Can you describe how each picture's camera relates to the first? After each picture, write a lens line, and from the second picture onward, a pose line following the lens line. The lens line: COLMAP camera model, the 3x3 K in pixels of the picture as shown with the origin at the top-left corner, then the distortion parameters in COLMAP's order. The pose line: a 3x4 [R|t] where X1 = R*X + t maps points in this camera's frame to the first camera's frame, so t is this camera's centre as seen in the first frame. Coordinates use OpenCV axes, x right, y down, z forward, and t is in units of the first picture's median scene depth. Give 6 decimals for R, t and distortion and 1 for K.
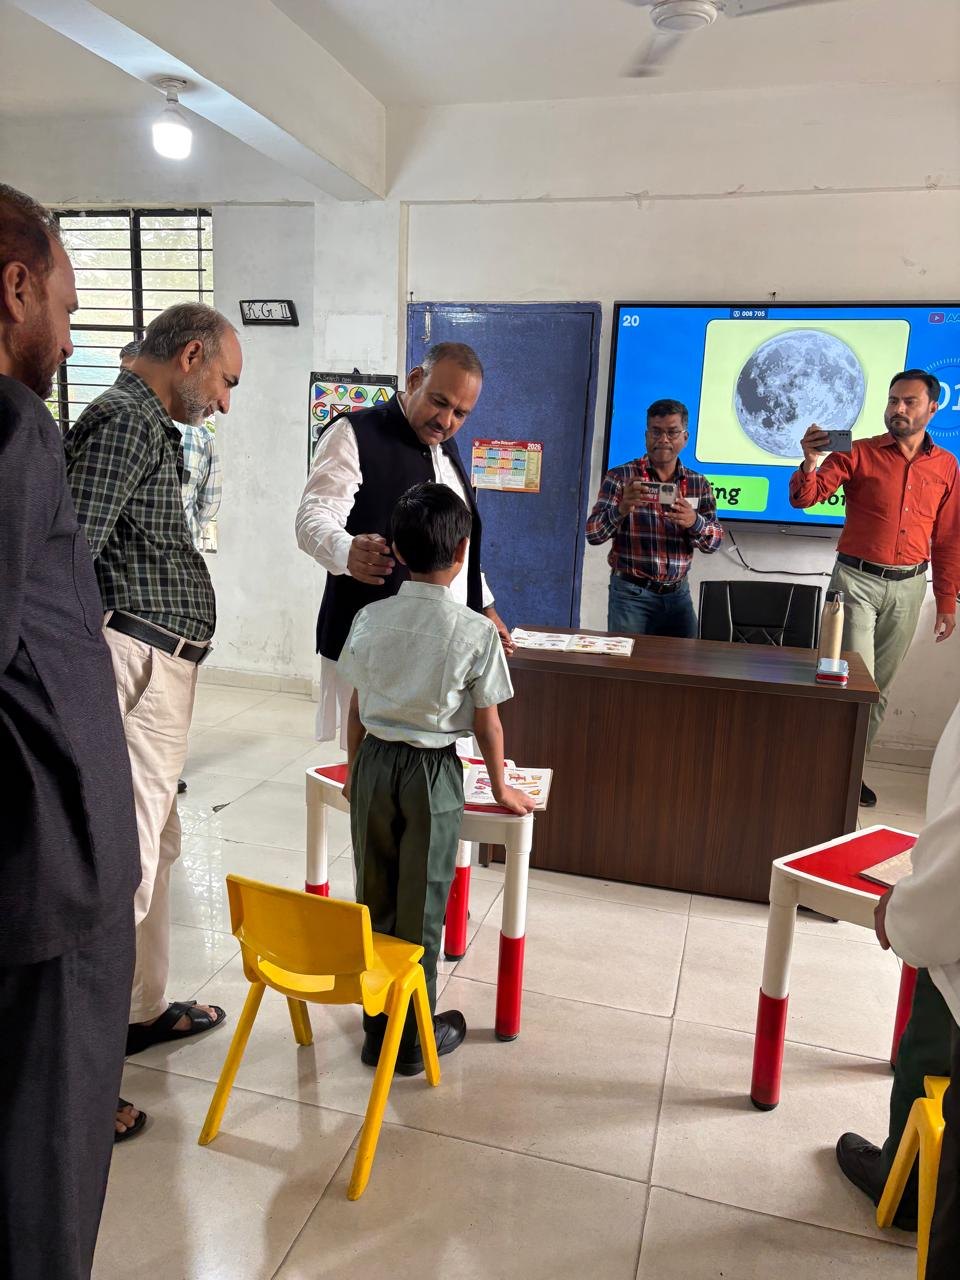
lens RADIAL K [[969.7, 0, 479.6], [0, 969.7, 640.3], [0, 0, 1]] dist [-0.011398, 0.010325]
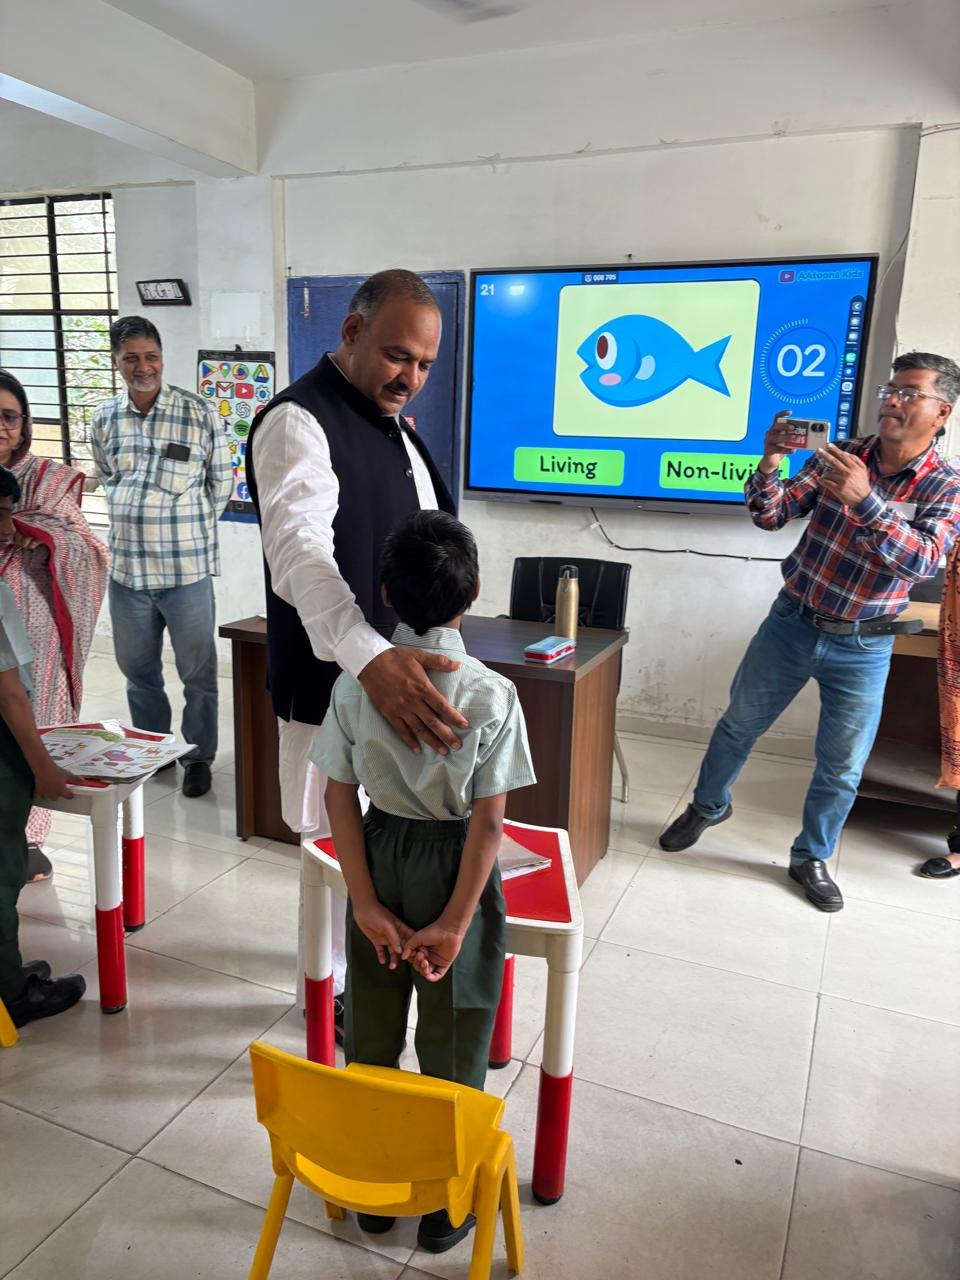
lens RADIAL K [[969.7, 0, 477.5], [0, 969.7, 641.0], [0, 0, 1]] dist [-0.011398, 0.010325]
pose [[0.990791, 0.017459, -0.134273, 0.263707], [-0.014055, 0.999556, 0.026258, -0.002511], [0.134672, -0.024129, 0.990596, 0.025162]]
